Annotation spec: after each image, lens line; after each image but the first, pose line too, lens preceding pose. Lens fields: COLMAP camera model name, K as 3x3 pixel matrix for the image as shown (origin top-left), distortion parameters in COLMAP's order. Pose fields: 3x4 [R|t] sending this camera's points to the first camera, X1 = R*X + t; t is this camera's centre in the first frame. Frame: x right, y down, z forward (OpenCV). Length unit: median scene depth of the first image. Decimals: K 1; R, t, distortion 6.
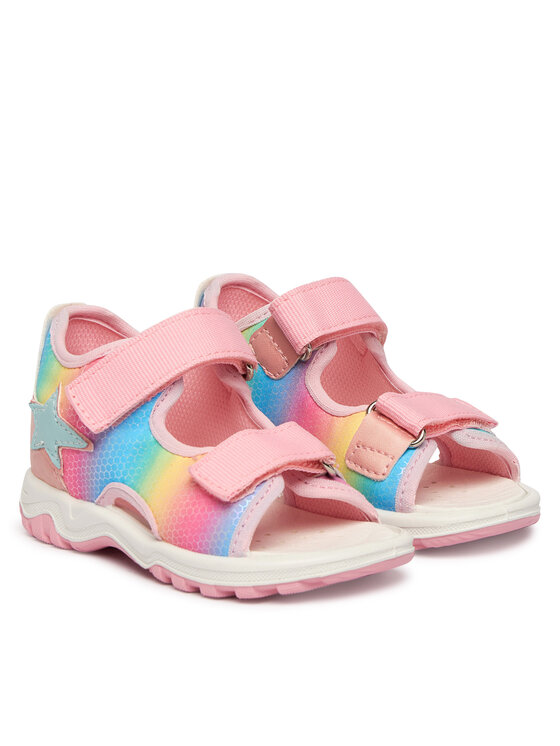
lens RADIAL K [[2193.9, 0, 280.0], [0, 2193.9, 373.0], [0, 0, 1]] dist [-0.120647, -0.118599]
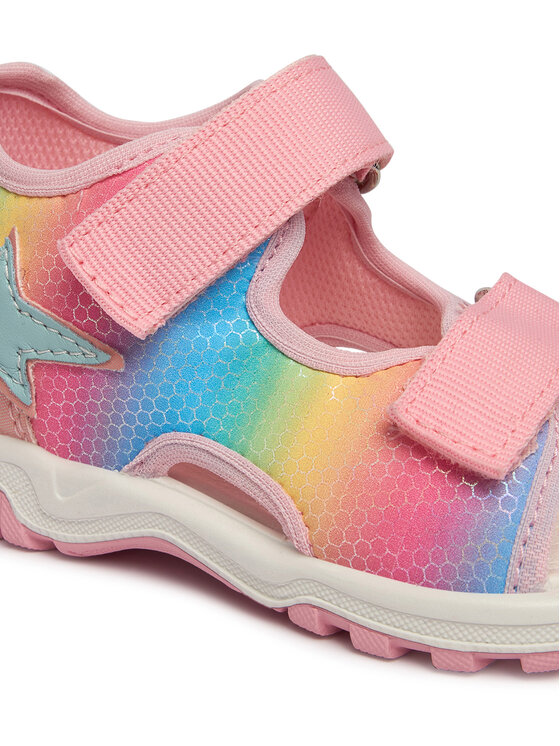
lens RADIAL K [[1894.4, 0, 280.0], [0, 1894.4, 373.0], [0, 0, 1]] dist [-0.141742, -0.660685]
pose [[0.957196, -0.092339, 0.274317, -0.167803], [0.049775, 0.986142, 0.158263, -0.028162], [-0.285129, -0.137834, 0.948527, 0.600862]]
